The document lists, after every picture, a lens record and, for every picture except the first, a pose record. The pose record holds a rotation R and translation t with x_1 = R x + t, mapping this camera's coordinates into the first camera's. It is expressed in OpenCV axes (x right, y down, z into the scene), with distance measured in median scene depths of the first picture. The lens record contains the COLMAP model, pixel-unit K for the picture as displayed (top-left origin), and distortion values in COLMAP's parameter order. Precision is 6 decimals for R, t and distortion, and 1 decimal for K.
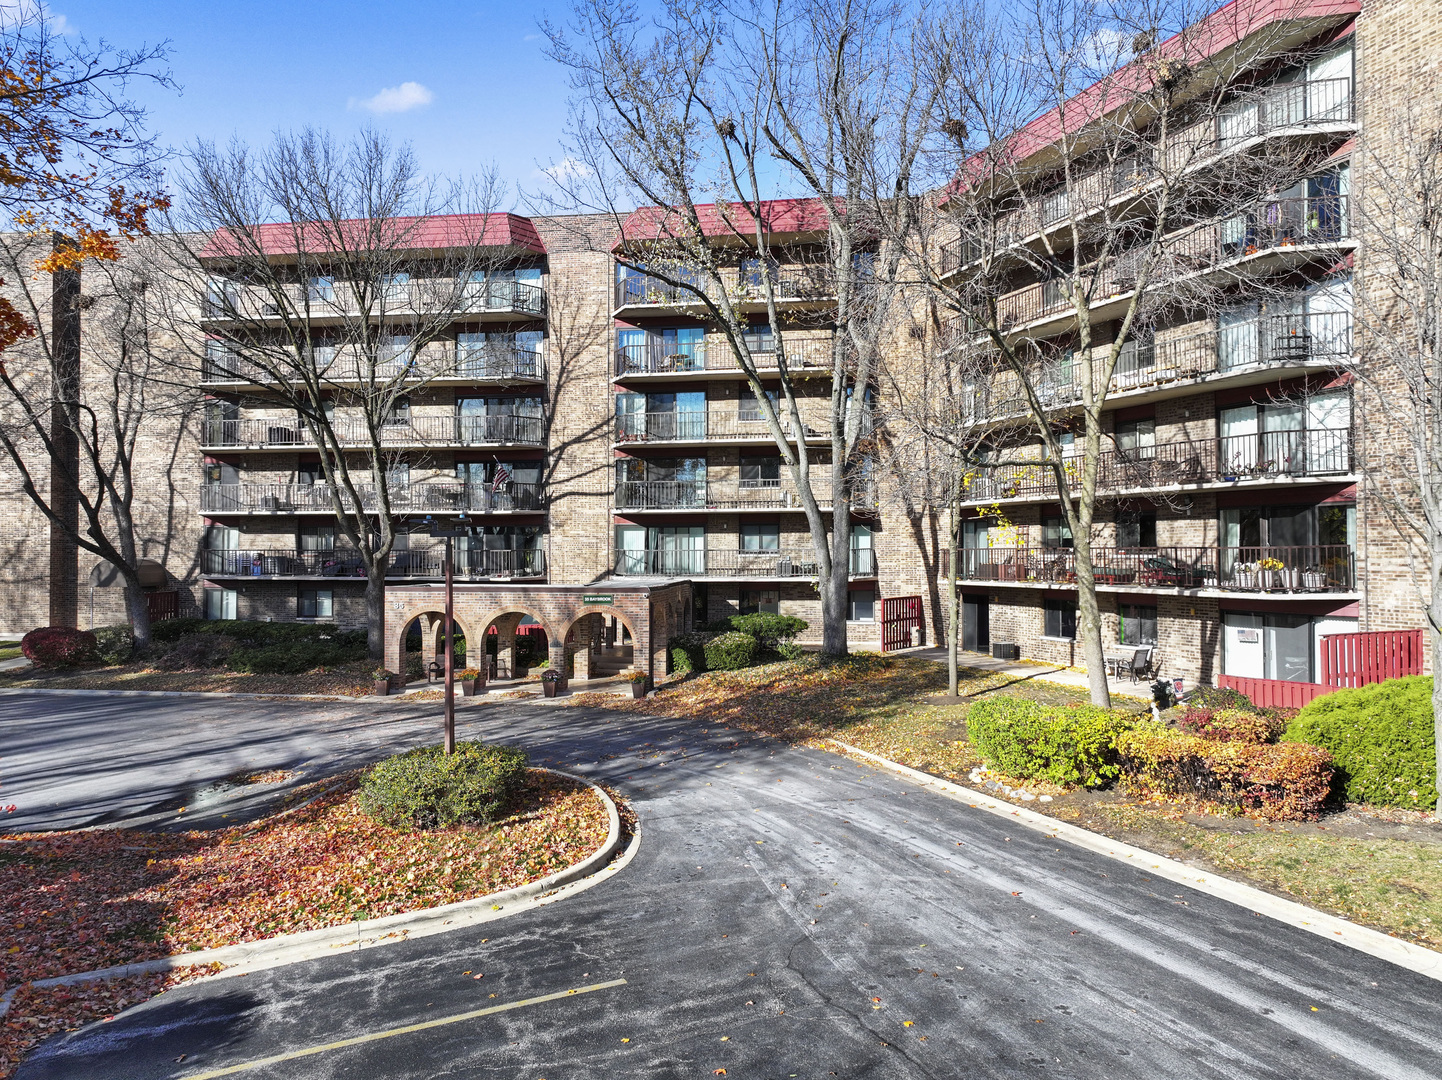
lens RADIAL K [[1036.9, 0, 721.0], [0, 1036.9, 540.0], [0, 0, 1]] dist [-0.002259, -0.000447]
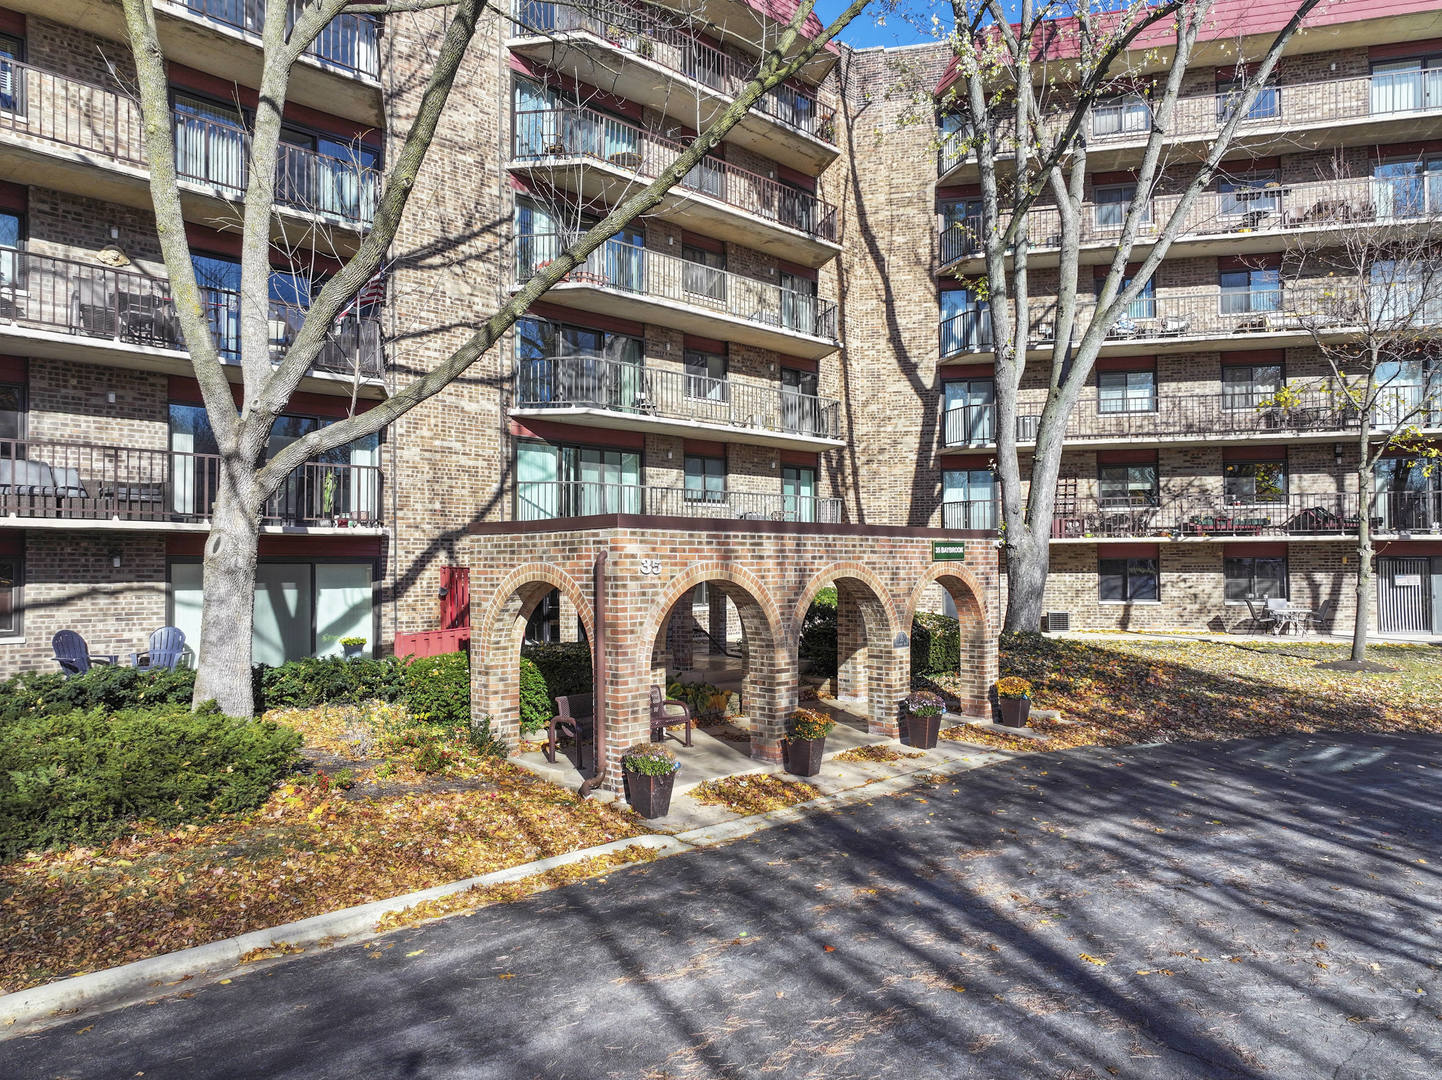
lens RADIAL K [[1036.9, 0, 721.0], [0, 1036.9, 540.0], [0, 0, 1]] dist [-0.002259, -0.000447]
pose [[0.565474, 0.011402, 0.824687, -0.486793], [-0.007114, 0.999935, -0.008947, 0.043025], [-0.824735, -0.000807, 0.565518, 0.621882]]
